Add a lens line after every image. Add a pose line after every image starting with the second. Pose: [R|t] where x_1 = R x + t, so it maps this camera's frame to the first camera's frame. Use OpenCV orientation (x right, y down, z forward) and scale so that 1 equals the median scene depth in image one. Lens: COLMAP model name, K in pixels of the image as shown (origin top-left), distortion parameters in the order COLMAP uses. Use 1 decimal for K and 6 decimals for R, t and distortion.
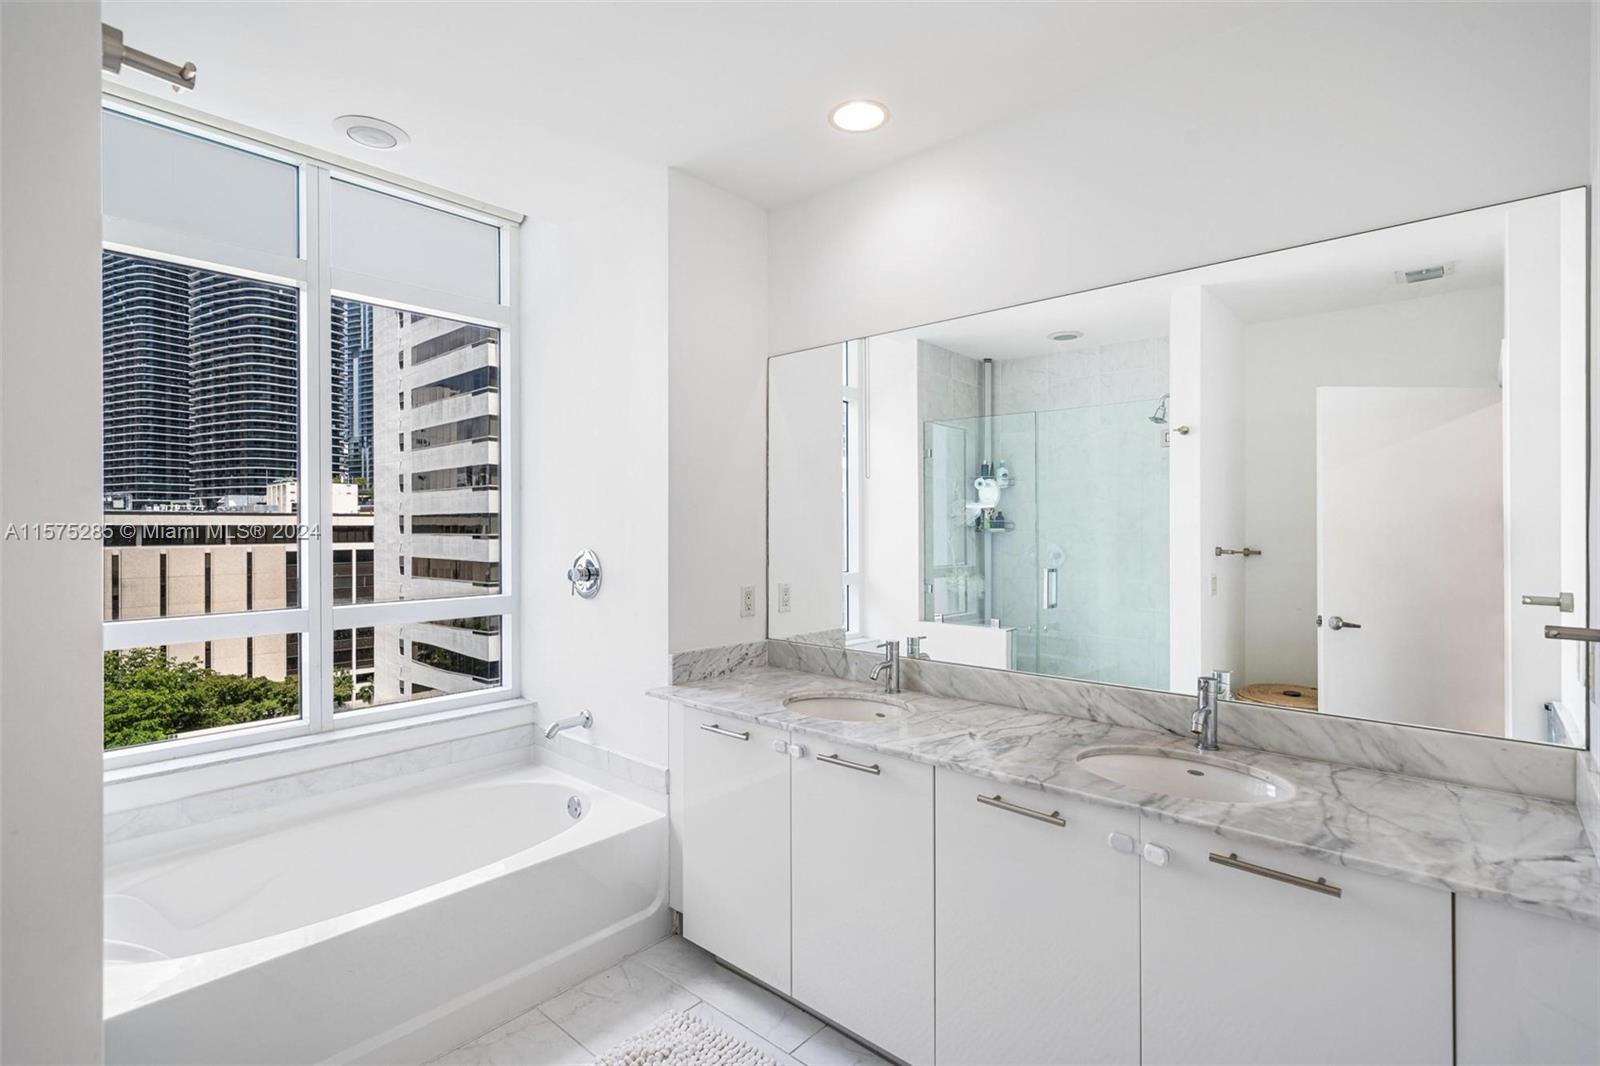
lens RADIAL K [[765.1, 0, 814.1], [0, 765.1, 502.5], [0, 0, 1]] dist [0.002571, 0.000803]
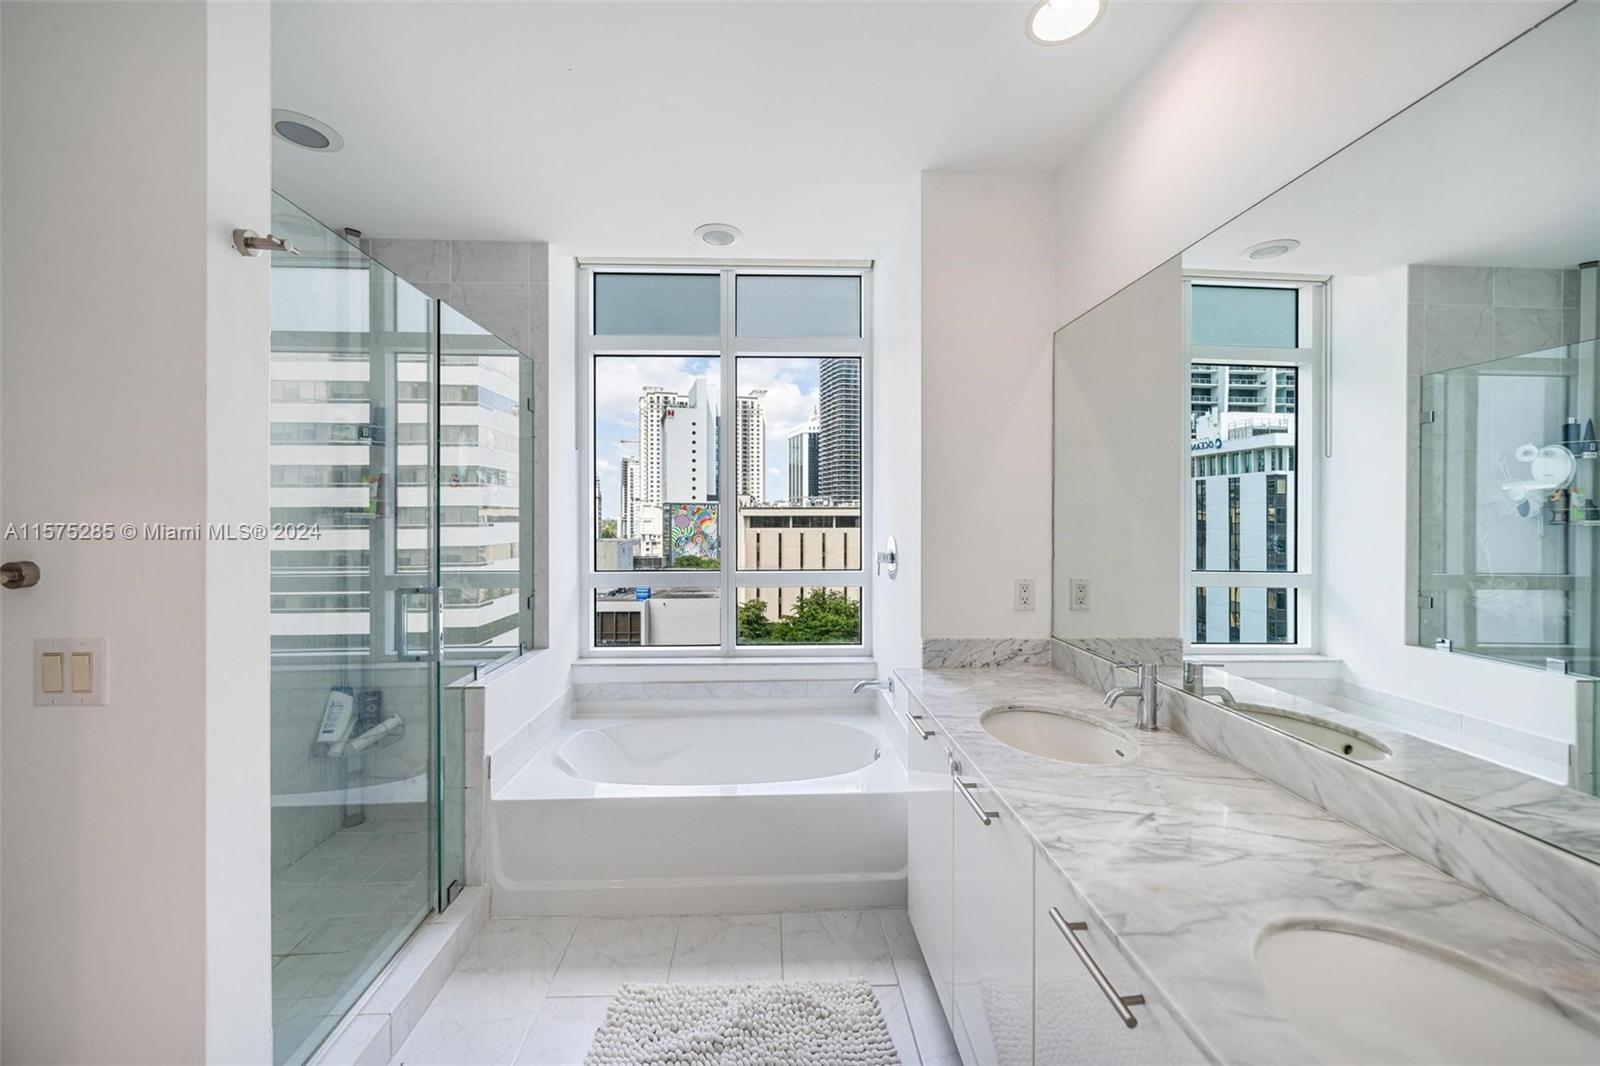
lens RADIAL K [[610.0, 0, 789.6], [0, 610.0, 499.2], [0, 0, 1]] dist [-0.004710, 0.000293]
pose [[0.680903, -0.019995, -0.732100, 0.333226], [0.022645, 0.999724, -0.006243, 0.010614], [0.732023, -0.012328, 0.681168, 0.333063]]
